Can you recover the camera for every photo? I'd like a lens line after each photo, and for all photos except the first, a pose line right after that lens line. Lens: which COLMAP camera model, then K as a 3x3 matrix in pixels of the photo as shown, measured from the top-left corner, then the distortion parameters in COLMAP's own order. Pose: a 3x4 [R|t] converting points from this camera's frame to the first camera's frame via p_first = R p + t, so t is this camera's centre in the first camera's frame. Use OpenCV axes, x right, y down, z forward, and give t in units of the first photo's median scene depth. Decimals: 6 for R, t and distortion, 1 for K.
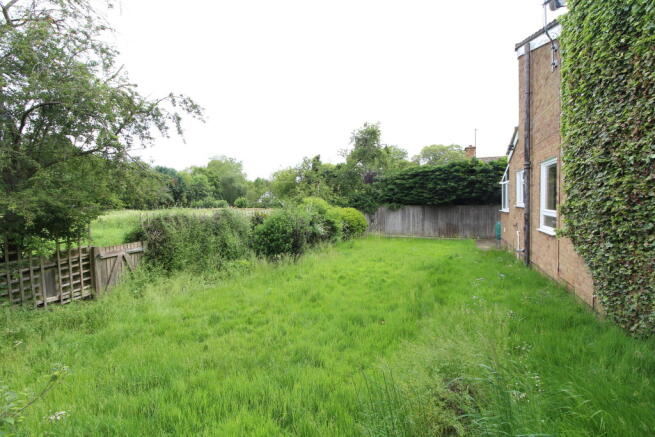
lens RADIAL K [[304.5, 0, 327.3], [0, 304.5, 216.3], [0, 0, 1]] dist [0.001712, -0.000003]
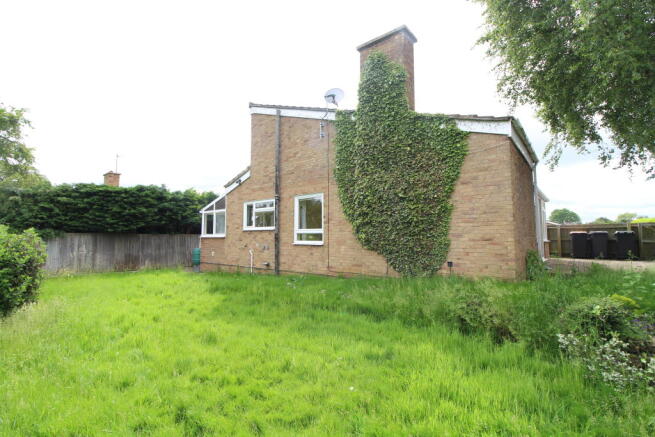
lens RADIAL K [[304.5, 0, 327.4], [0, 304.5, 218.9], [0, 0, 1]] dist [0.001712, -0.000003]
pose [[0.300642, 0.067291, 0.951360, -0.269527], [0.049513, 0.995062, -0.086029, 0.026000], [-0.952451, 0.072968, 0.295826, 0.200400]]
